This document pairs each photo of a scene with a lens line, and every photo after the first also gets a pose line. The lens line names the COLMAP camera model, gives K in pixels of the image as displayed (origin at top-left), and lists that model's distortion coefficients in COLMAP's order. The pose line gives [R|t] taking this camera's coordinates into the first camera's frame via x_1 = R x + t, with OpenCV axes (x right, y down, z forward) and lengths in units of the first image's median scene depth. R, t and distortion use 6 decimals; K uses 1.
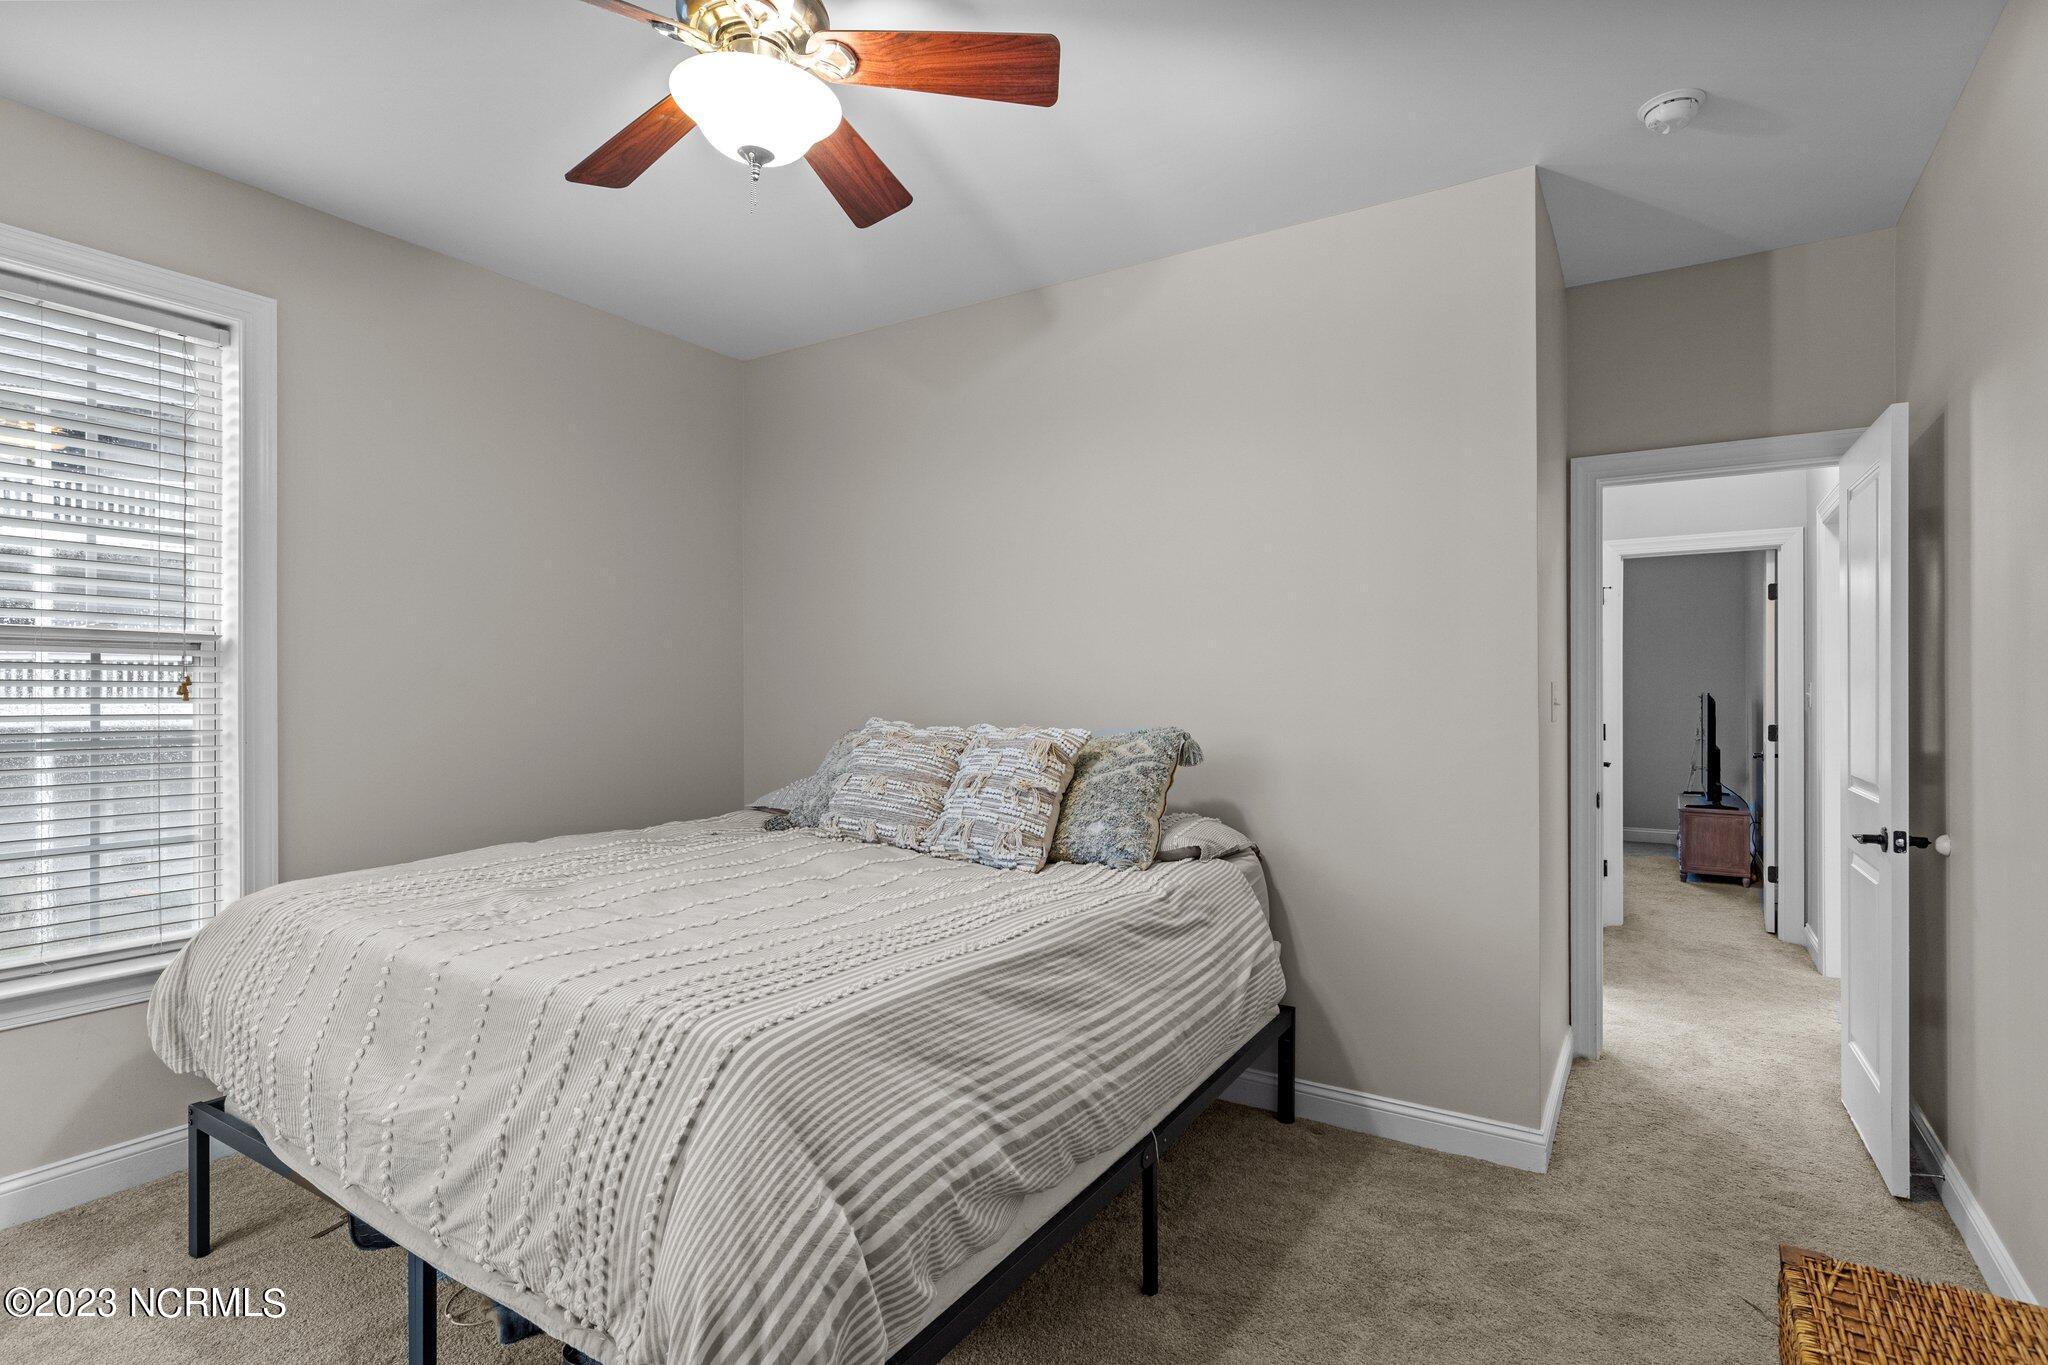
lens RADIAL K [[1006.5, 0, 1024.0], [0, 1006.5, 682.5], [0, 0, 1]] dist [-0.002037, -0.000278]
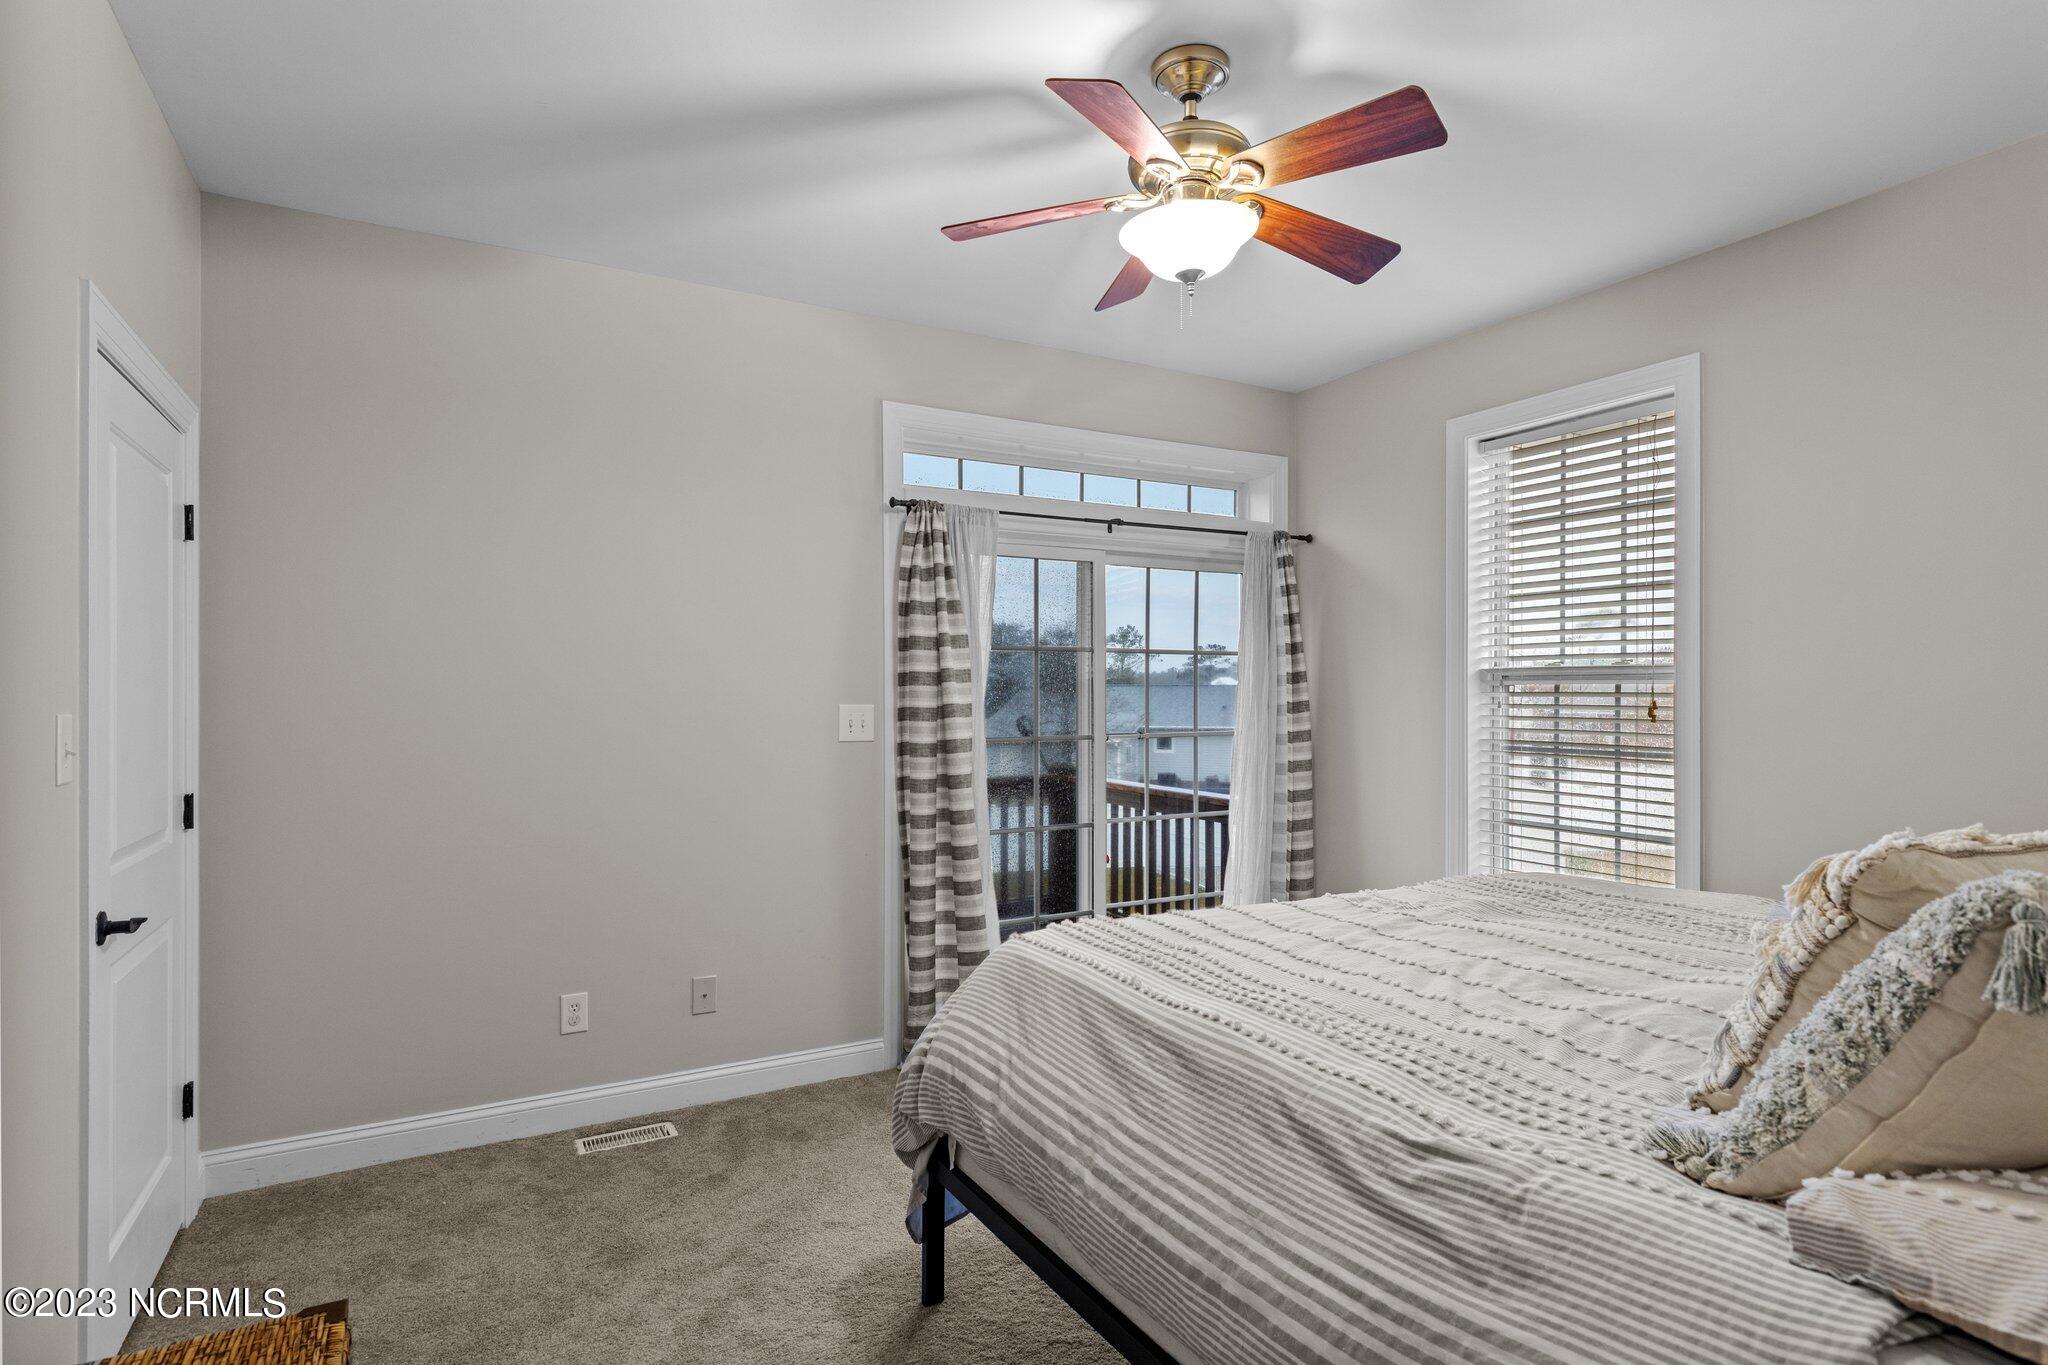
lens RADIAL K [[1063.5, 0, 1024.0], [0, 1063.5, 682.5], [0, 0, 1]] dist [0.000840, 0.000182]
pose [[-0.477062, -0.010252, -0.878810, 0.831225], [0.006437, 0.999864, -0.015159, -0.019721], [0.878846, -0.012888, -0.476931, 1.255802]]
